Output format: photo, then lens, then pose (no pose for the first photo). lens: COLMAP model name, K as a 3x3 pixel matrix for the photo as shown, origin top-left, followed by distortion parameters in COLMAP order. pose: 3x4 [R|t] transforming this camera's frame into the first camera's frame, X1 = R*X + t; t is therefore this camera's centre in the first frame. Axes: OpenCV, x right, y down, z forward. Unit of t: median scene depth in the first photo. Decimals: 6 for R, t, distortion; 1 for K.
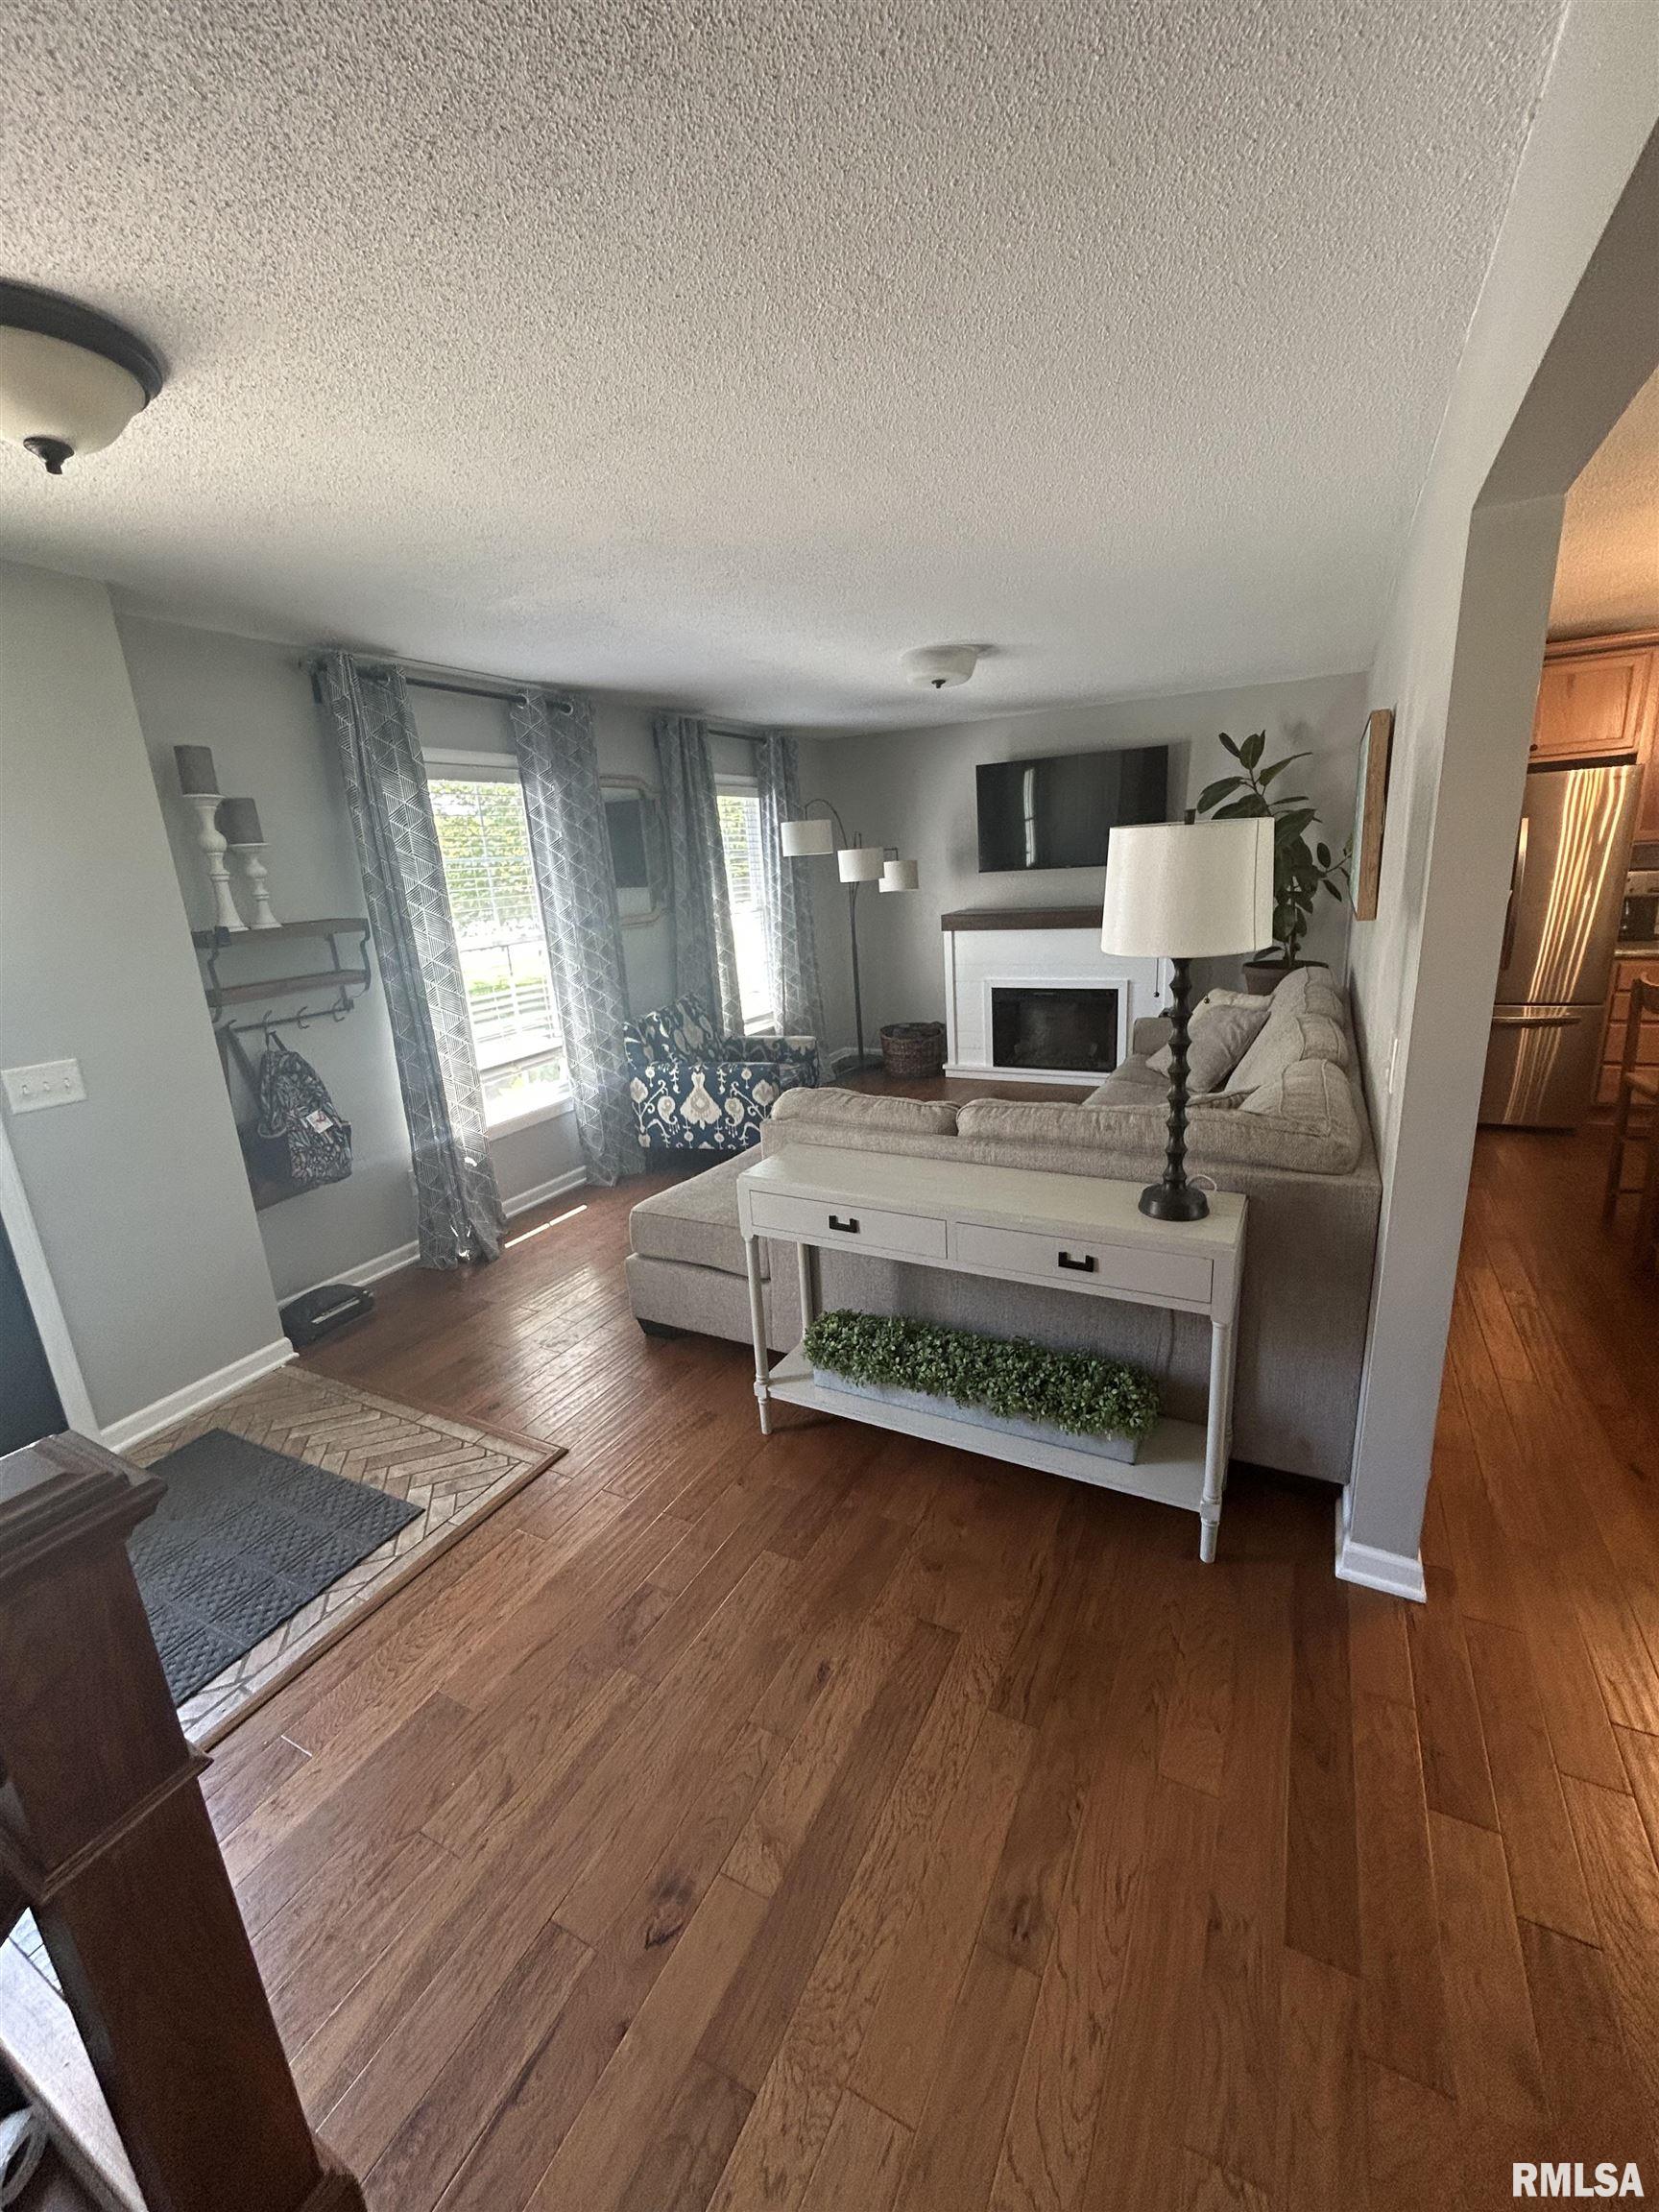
lens RADIAL K [[887.6, 0, 832.7], [0, 887.6, 1101.6], [0, 0, 1]] dist [-0.000171, -0.000223]
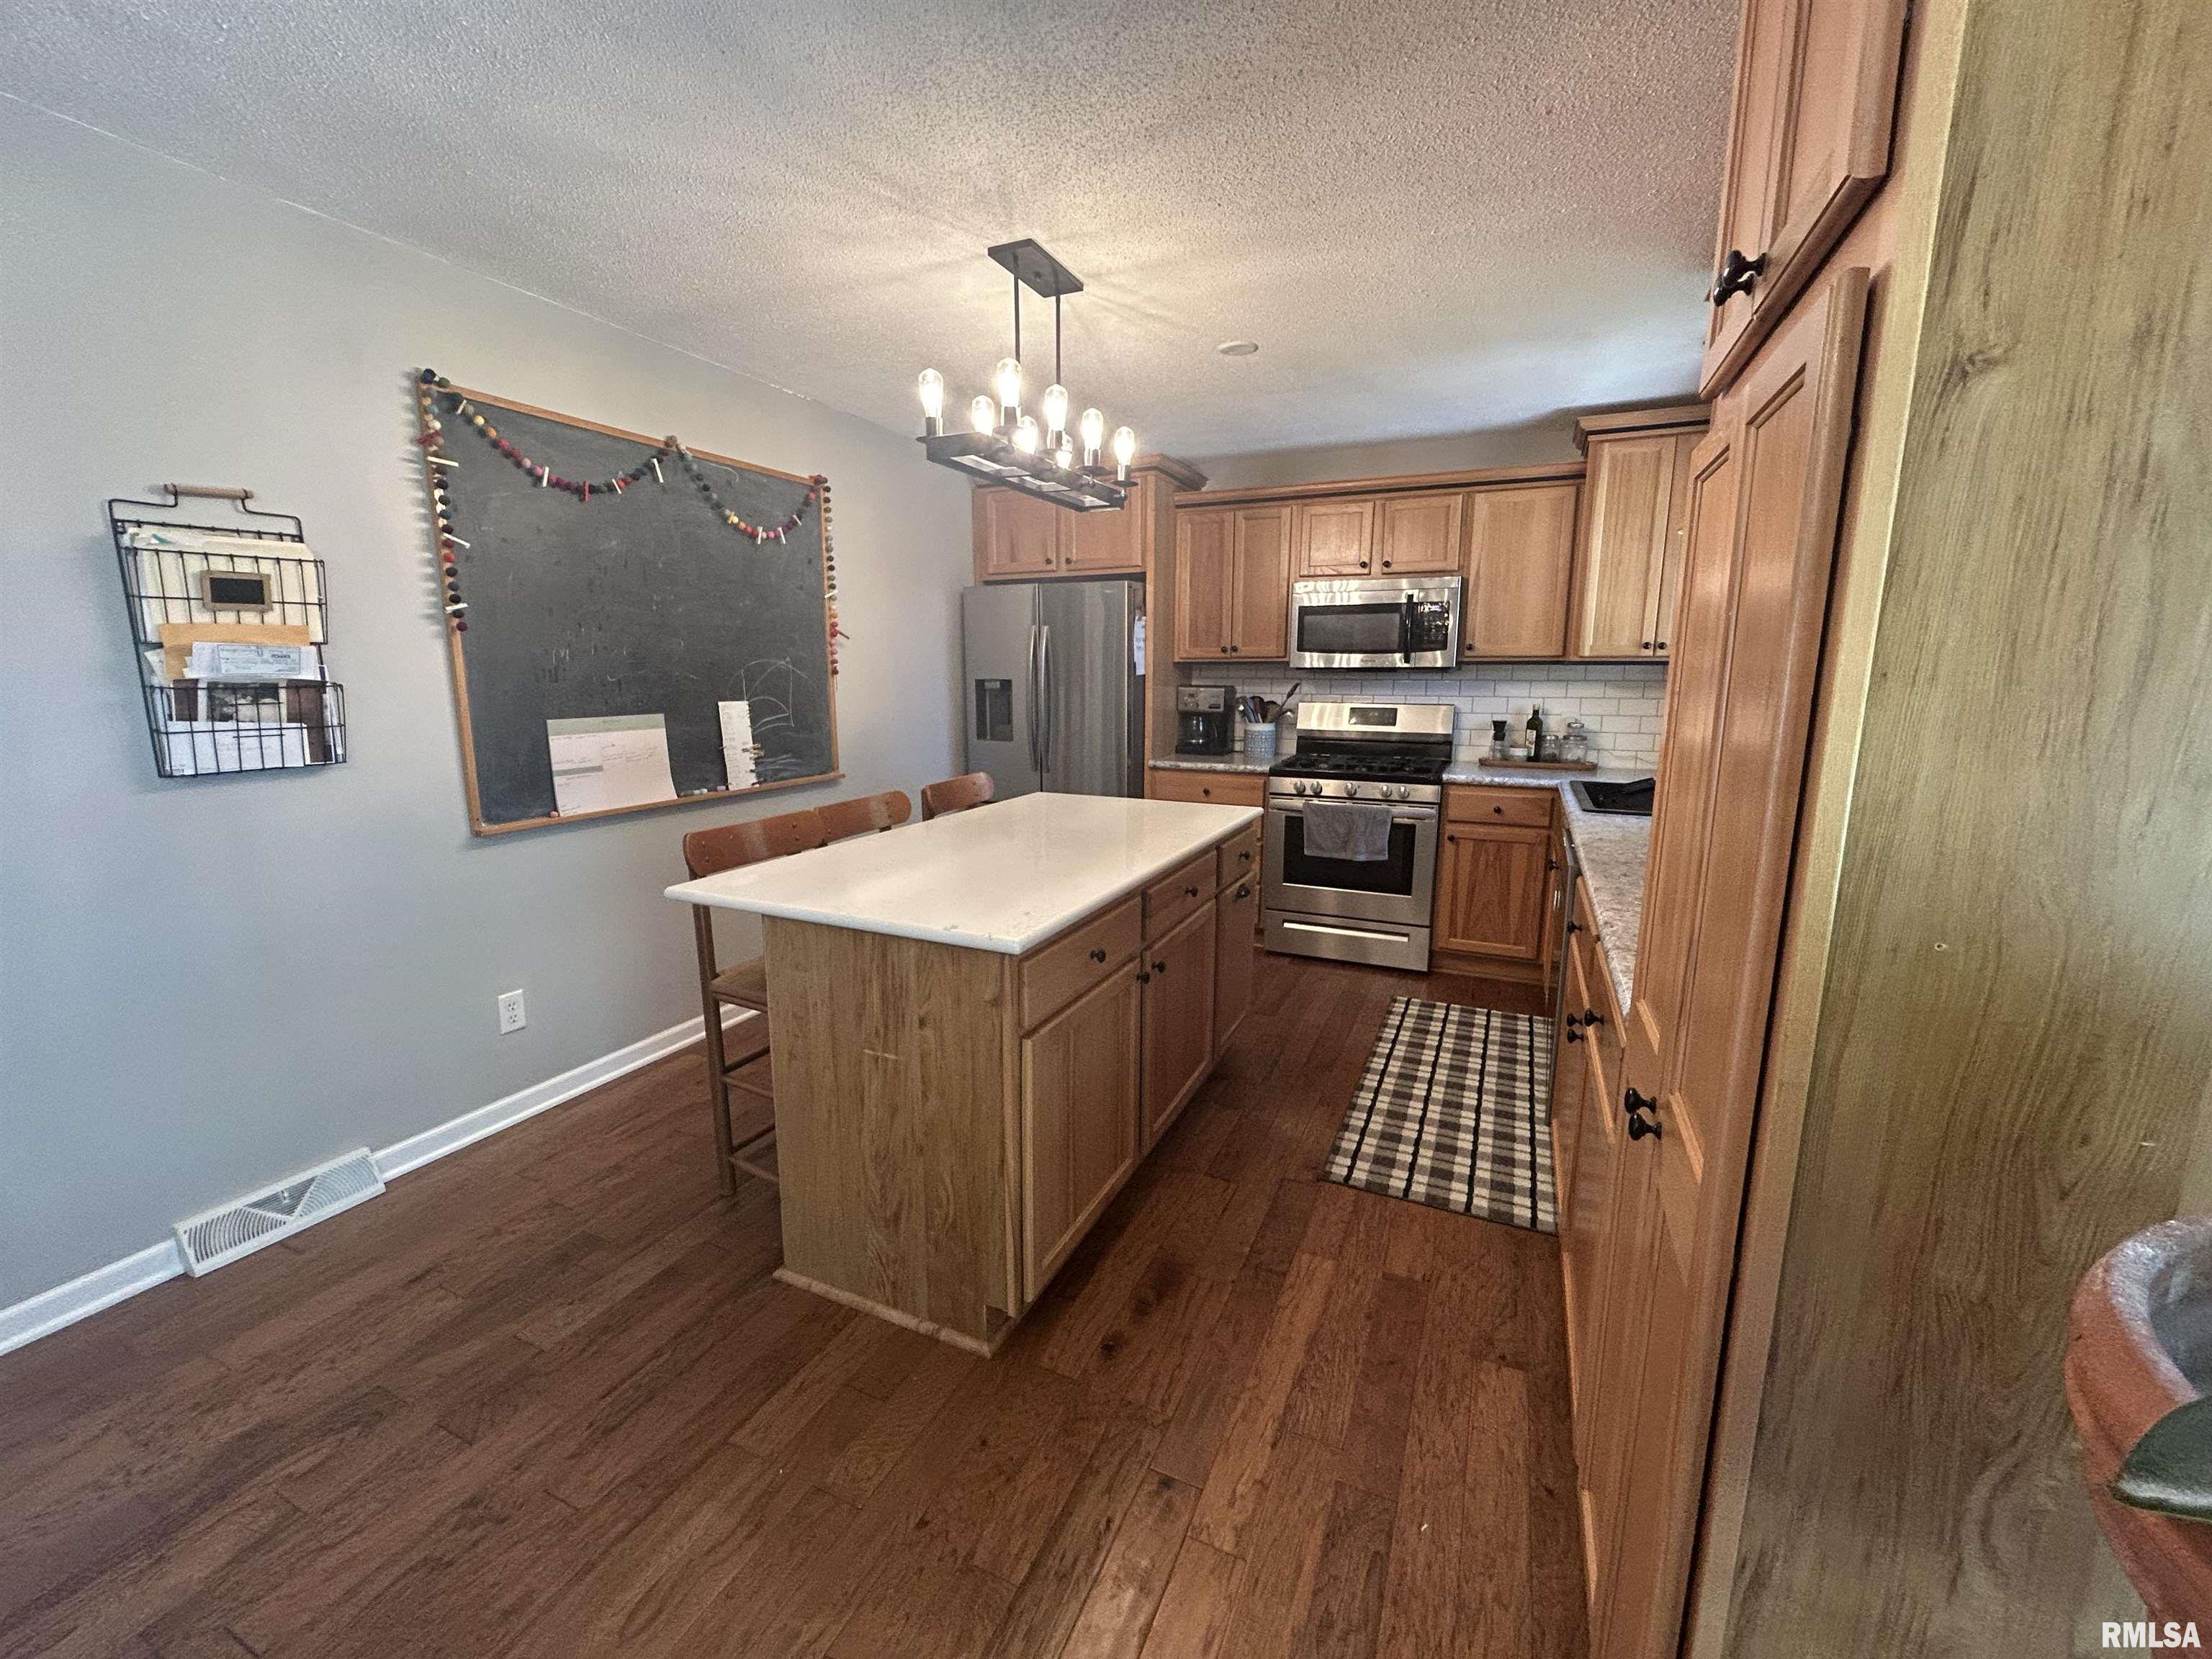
lens RADIAL K [[897.9, 0, 1102.5], [0, 897.9, 831.3], [0, 0, 1]] dist [0.000205, -0.000050]
pose [[0.997111, 0.046579, 0.059999, 0.751663], [-0.041203, 0.995275, -0.087916, 0.003018], [-0.063810, 0.085190, 0.994319, -0.011465]]
